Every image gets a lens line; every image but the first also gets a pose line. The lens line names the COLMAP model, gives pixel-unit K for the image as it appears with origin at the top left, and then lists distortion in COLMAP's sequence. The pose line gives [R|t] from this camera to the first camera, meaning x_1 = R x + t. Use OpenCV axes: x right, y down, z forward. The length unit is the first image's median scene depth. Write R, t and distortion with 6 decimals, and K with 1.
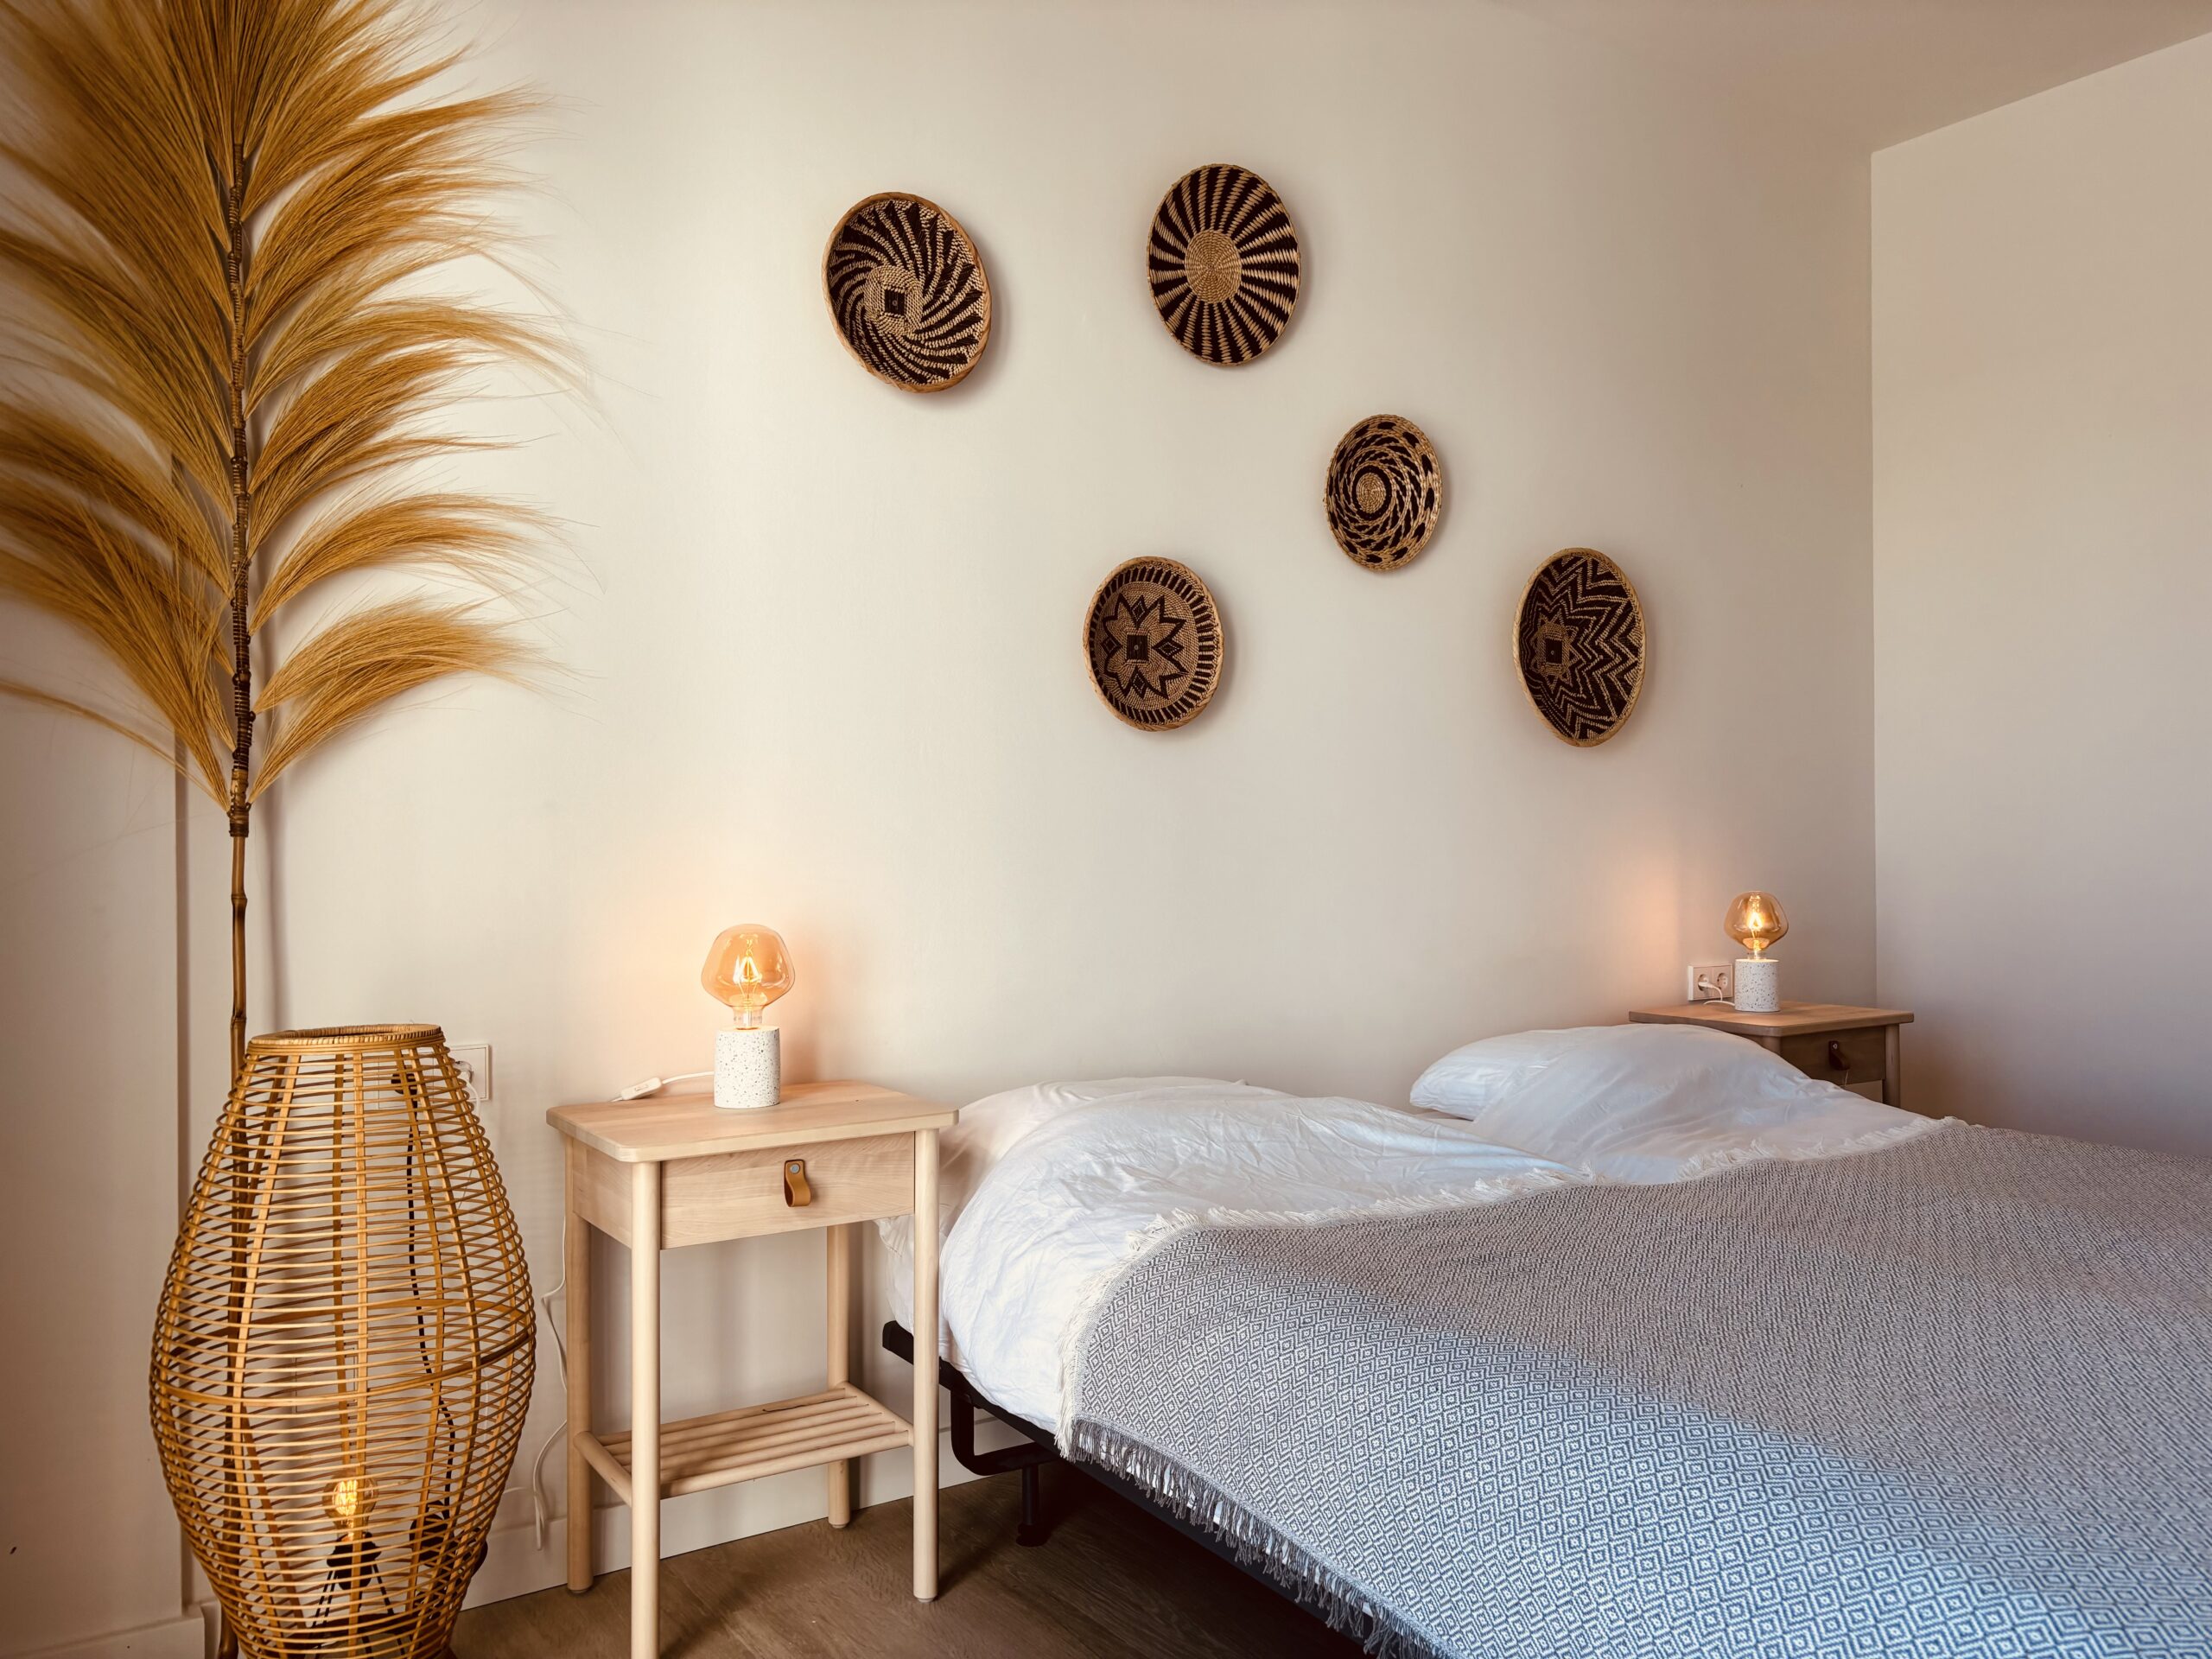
lens RADIAL K [[1661.1, 0, 1103.1], [0, 1661.1, 845.1], [0, 0, 1]] dist [0.059410, -0.063831]
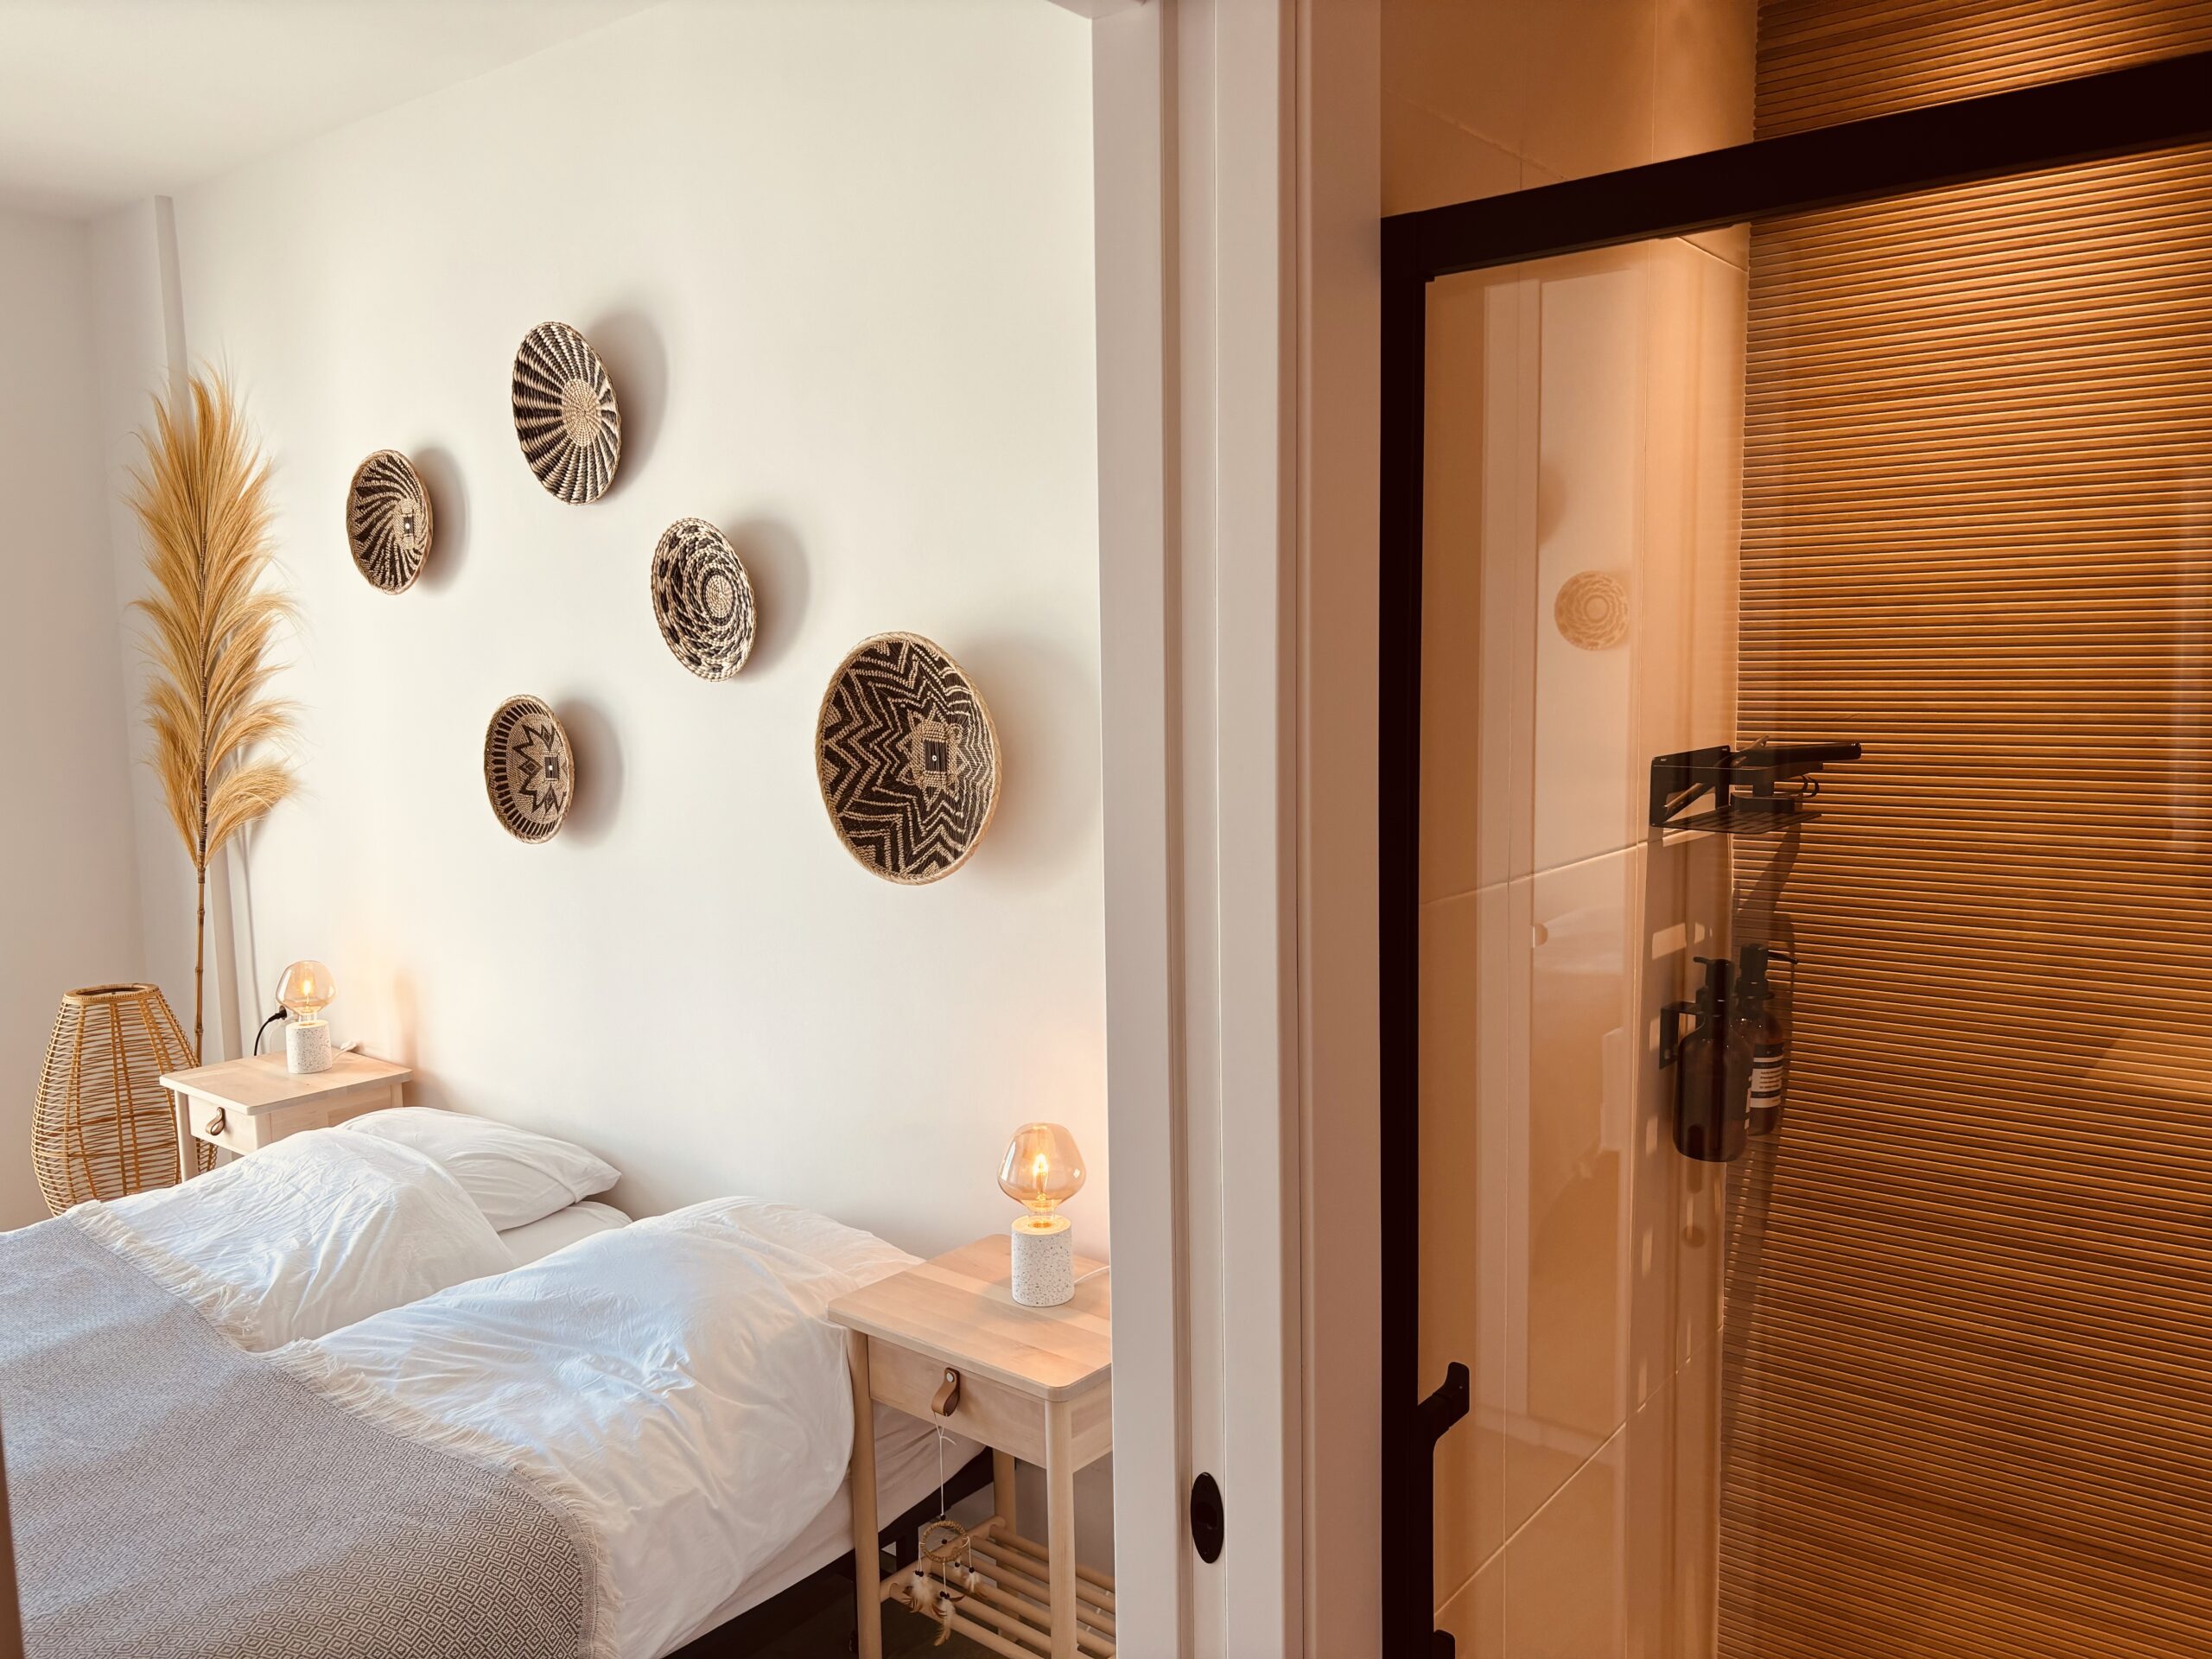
lens RADIAL K [[1661.1, 0, 1124.9], [0, 1661.1, 835.0], [0, 0, 1]] dist [0.059410, -0.063831]
pose [[0.310668, 0.111040, -0.944010, 1.260242], [0.018822, 0.992240, 0.122908, -0.209480], [0.950332, -0.055952, 0.306167, 1.021144]]
